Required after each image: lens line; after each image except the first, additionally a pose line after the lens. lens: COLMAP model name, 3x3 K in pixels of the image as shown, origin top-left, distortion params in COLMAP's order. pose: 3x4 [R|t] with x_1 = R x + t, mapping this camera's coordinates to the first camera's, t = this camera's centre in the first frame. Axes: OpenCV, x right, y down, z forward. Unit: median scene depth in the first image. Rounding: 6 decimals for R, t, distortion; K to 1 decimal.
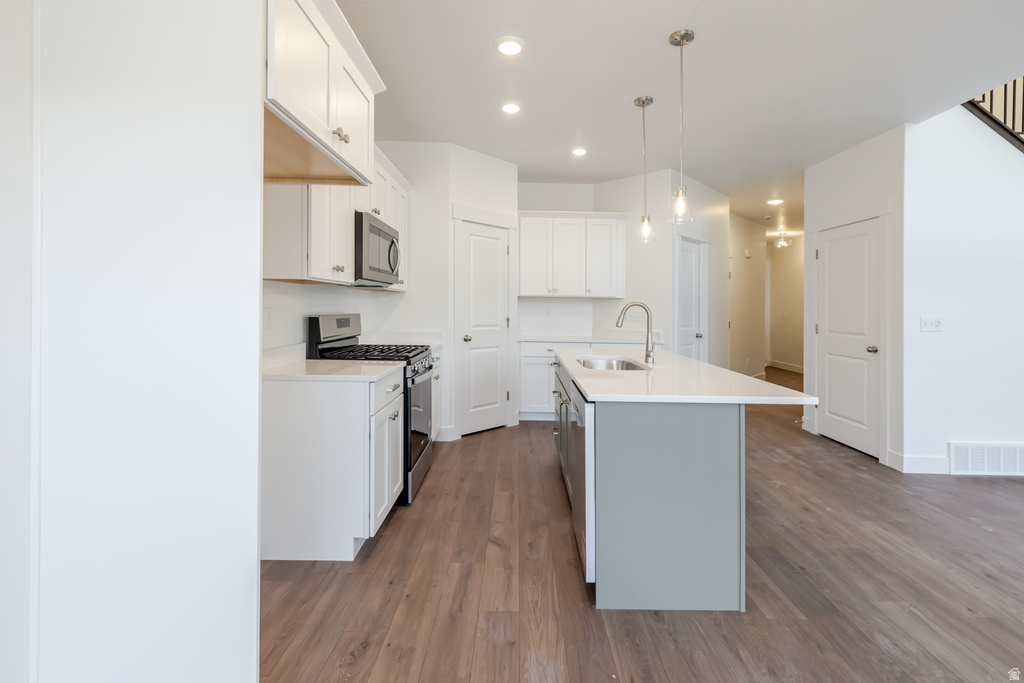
lens RADIAL K [[425.2, 0, 465.4], [0, 425.2, 299.3], [0, 0, 1]] dist [0.002468, -0.000886]
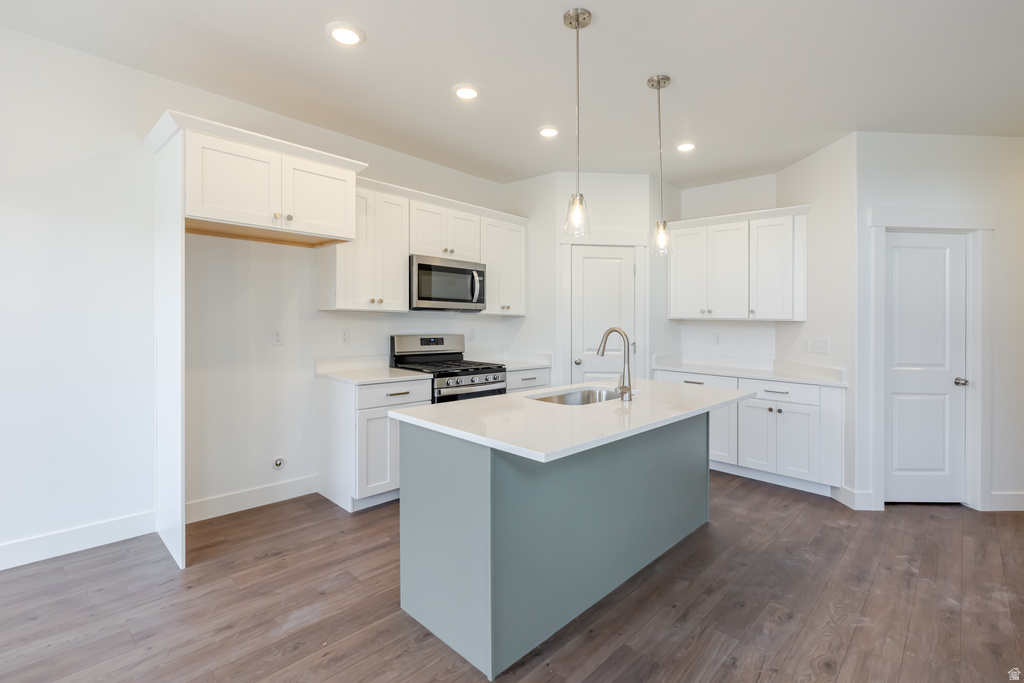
lens RADIAL K [[403.3, 0, 489.8], [0, 403.3, 320.1], [0, 0, 1]] dist [-0.002072, 0.000071]
pose [[0.773085, -0.002311, -0.634299, 0.480067], [0.001272, 0.999997, -0.002093, -0.004703], [0.634302, 0.000811, 0.773085, 0.143235]]
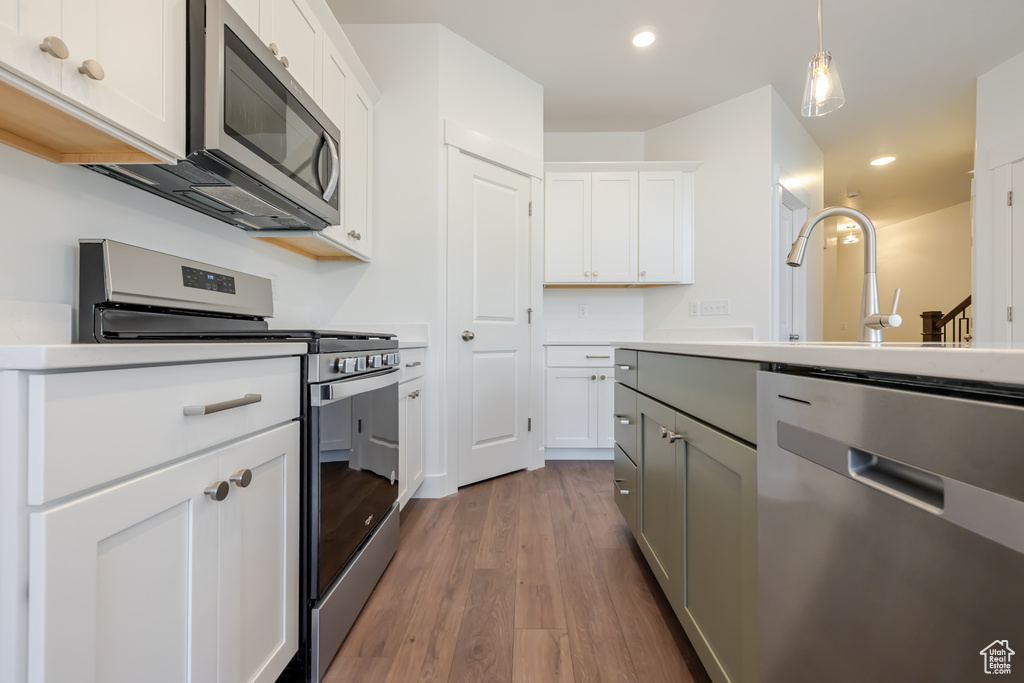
lens RADIAL K [[425.2, 0, 500.0], [0, 425.2, 328.8], [0, 0, 1]] dist [0.002468, -0.000886]
pose [[0.998372, 0.001226, 0.057027, 0.017810], [-0.001211, 0.999999, -0.000298, 0.087743], [-0.057027, 0.000229, 0.998373, 0.382760]]
